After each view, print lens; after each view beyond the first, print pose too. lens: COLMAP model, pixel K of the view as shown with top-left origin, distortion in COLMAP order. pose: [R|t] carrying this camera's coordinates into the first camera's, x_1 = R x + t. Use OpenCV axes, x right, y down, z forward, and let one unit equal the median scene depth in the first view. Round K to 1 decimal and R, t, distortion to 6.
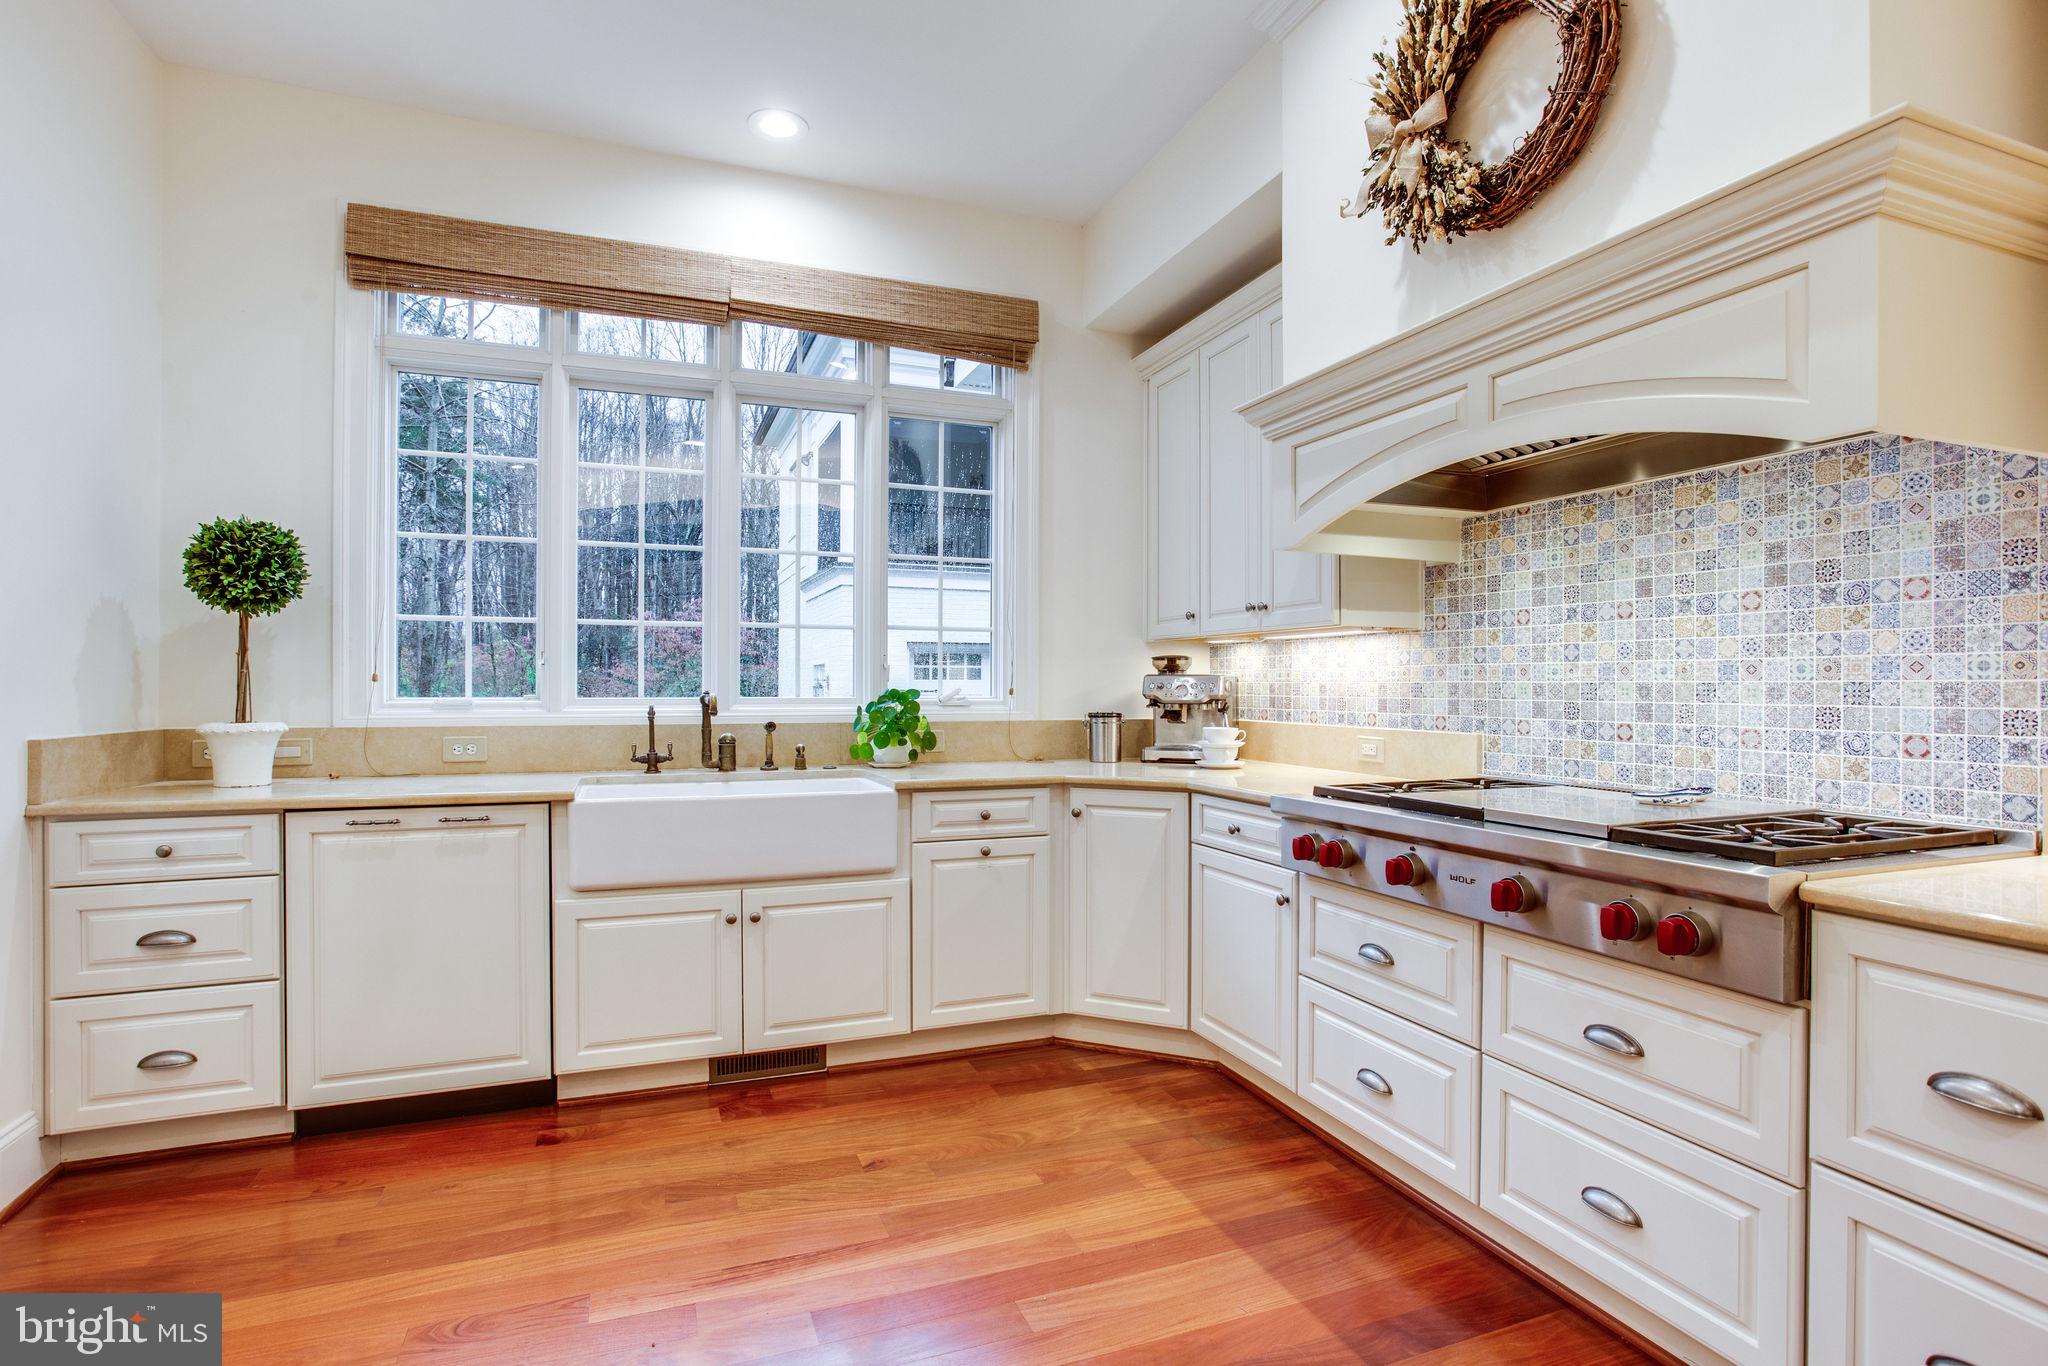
lens RADIAL K [[1013.7, 0, 1024.0], [0, 1013.7, 683.0], [0, 0, 1]] dist [-0.043560, 0.018312]
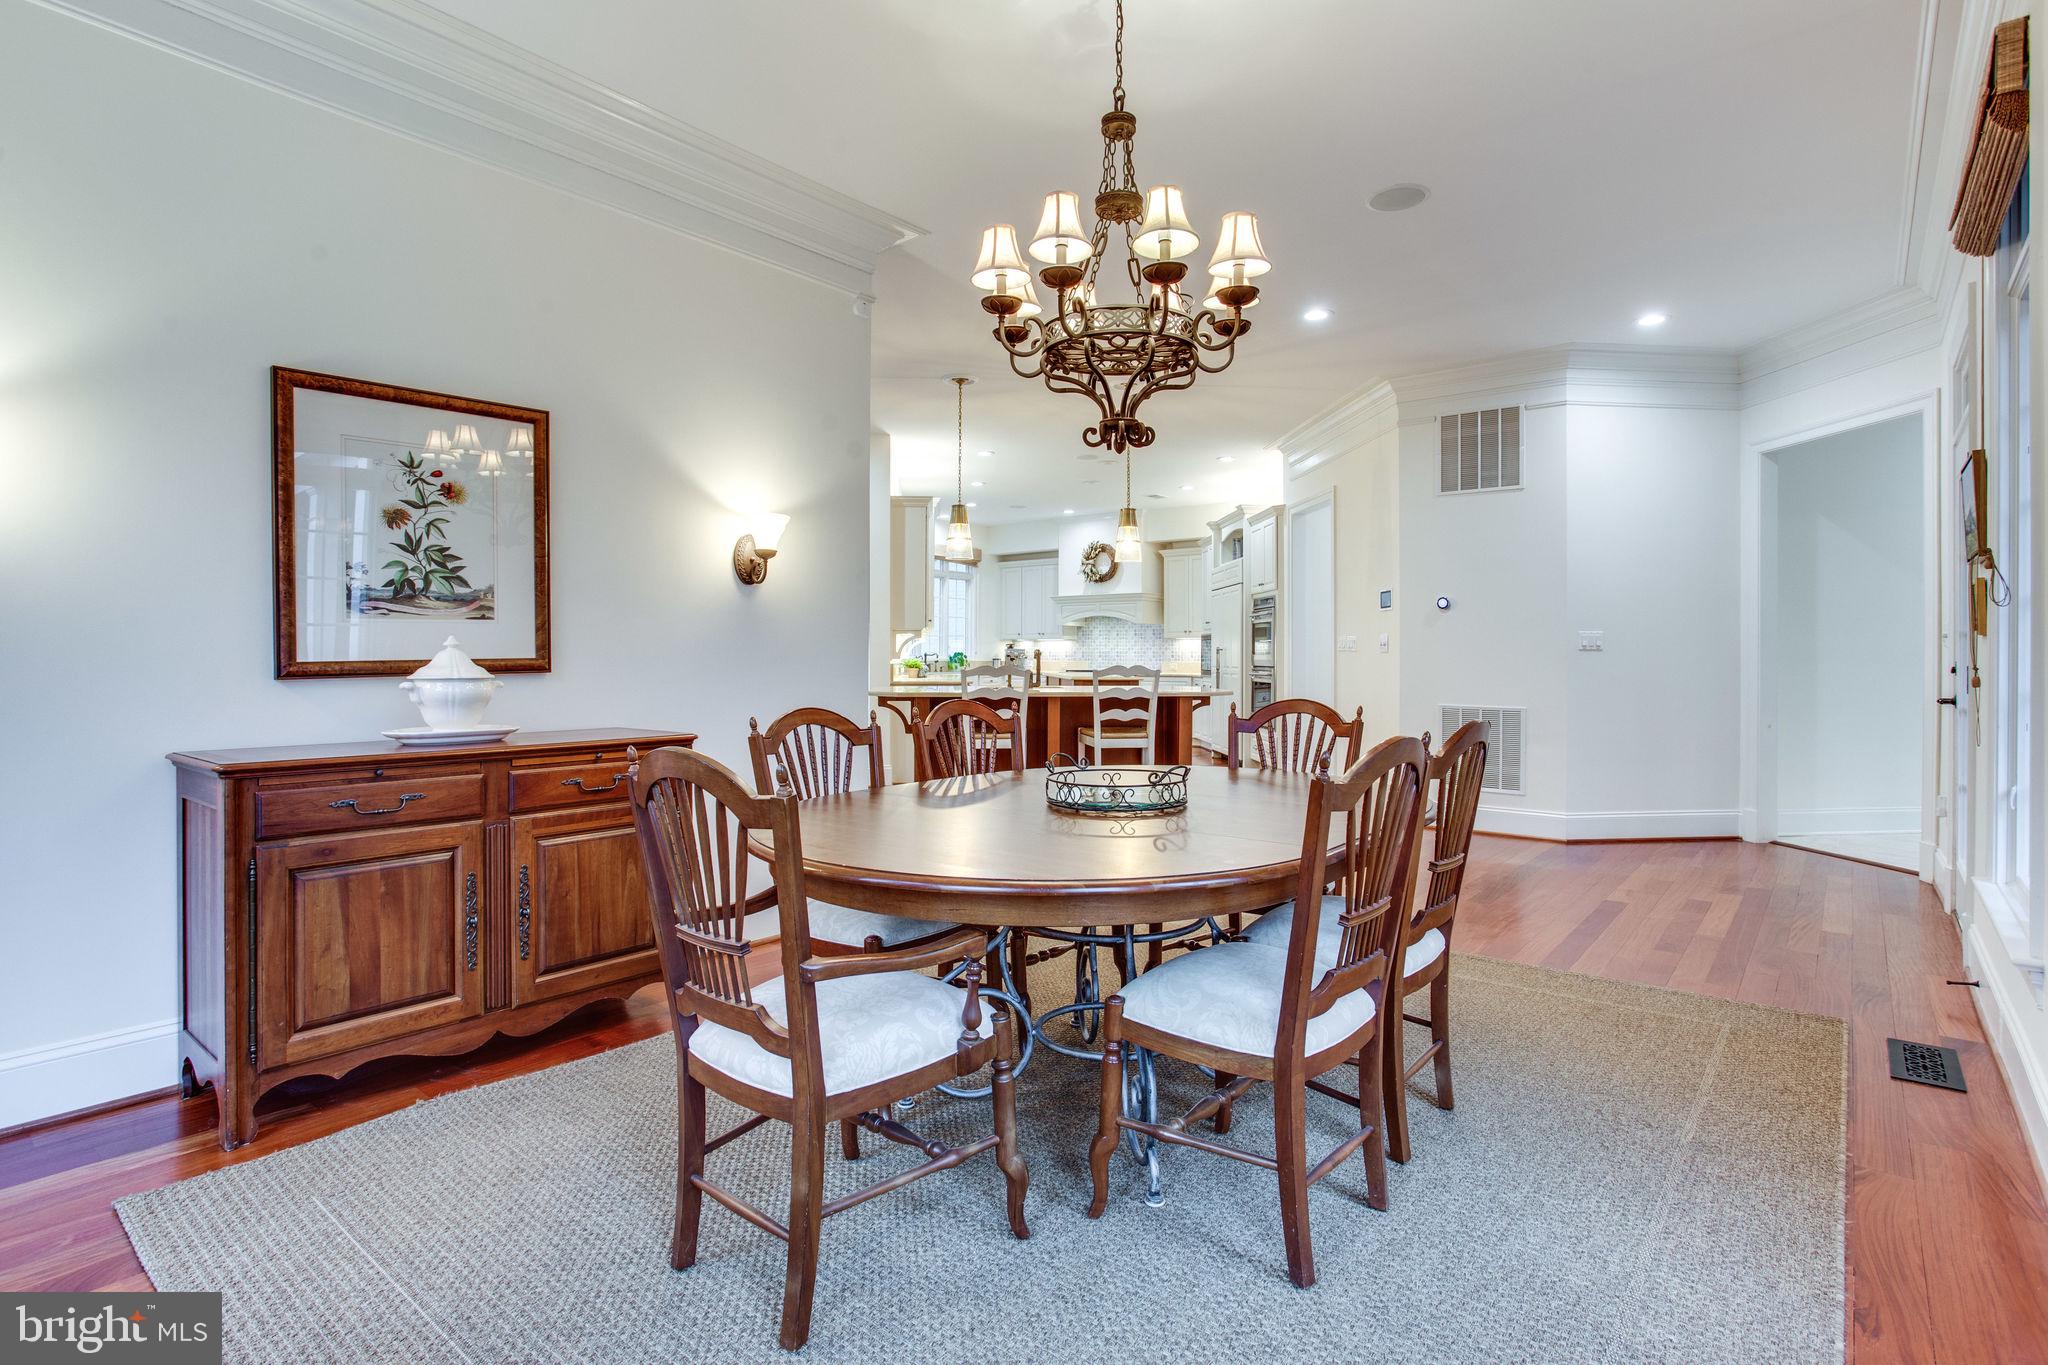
lens RADIAL K [[1013.7, 0, 1024.0], [0, 1013.7, 682.5], [0, 0, 1]] dist [-0.043560, 0.018312]
pose [[0.875221, -0.011320, 0.483591, -2.480887], [-0.002263, 0.999619, 0.027495, 0.019792], [-0.483718, -0.025158, 0.874862, -3.572141]]
